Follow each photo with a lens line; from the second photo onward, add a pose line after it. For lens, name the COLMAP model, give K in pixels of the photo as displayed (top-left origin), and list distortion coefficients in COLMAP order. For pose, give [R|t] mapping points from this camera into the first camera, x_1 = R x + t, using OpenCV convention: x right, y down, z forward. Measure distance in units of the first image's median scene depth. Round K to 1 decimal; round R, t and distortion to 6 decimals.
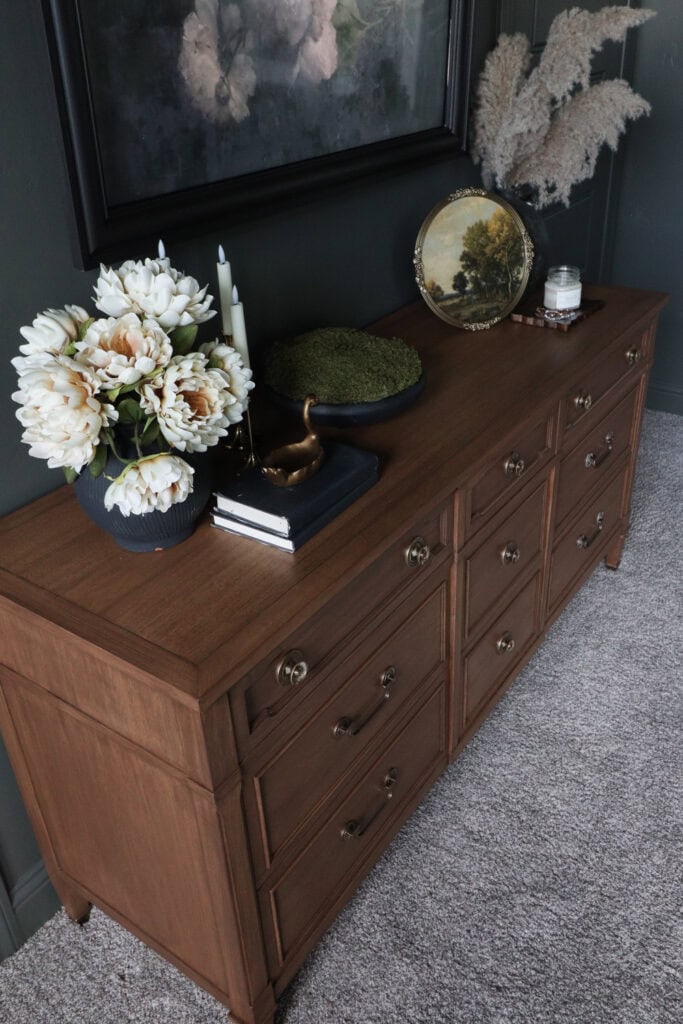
lens RADIAL K [[831.0, 0, 347.6], [0, 831.0, 467.8], [0, 0, 1]] dist [0.010642, -0.002053]
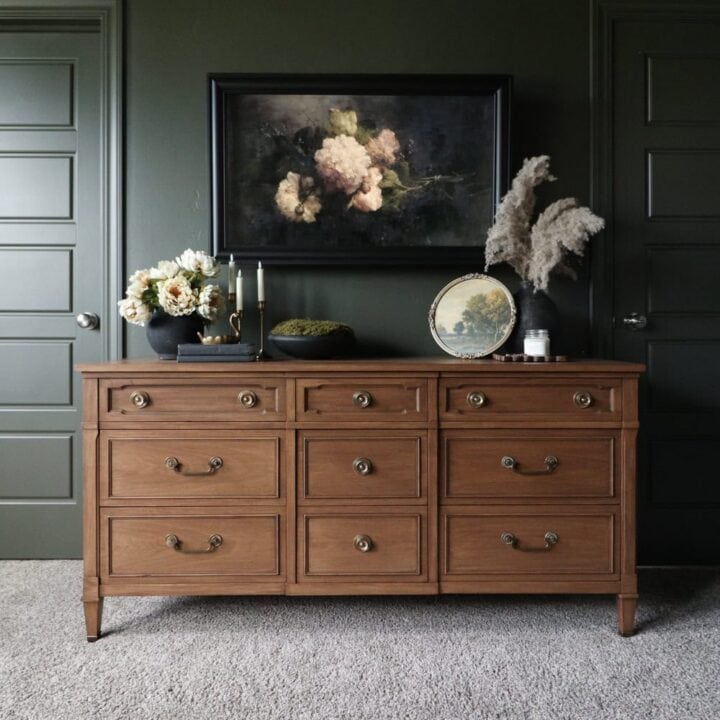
lens RADIAL K [[588.3, 0, 359.6], [0, 588.3, 337.4], [0, 0, 1]] dist [0.001396, 0.003212]
pose [[0.600358, 0.047737, -0.798306, 1.179972], [-0.404648, 0.879140, -0.251741, 0.193326], [0.689805, 0.474167, 0.547115, 0.351021]]
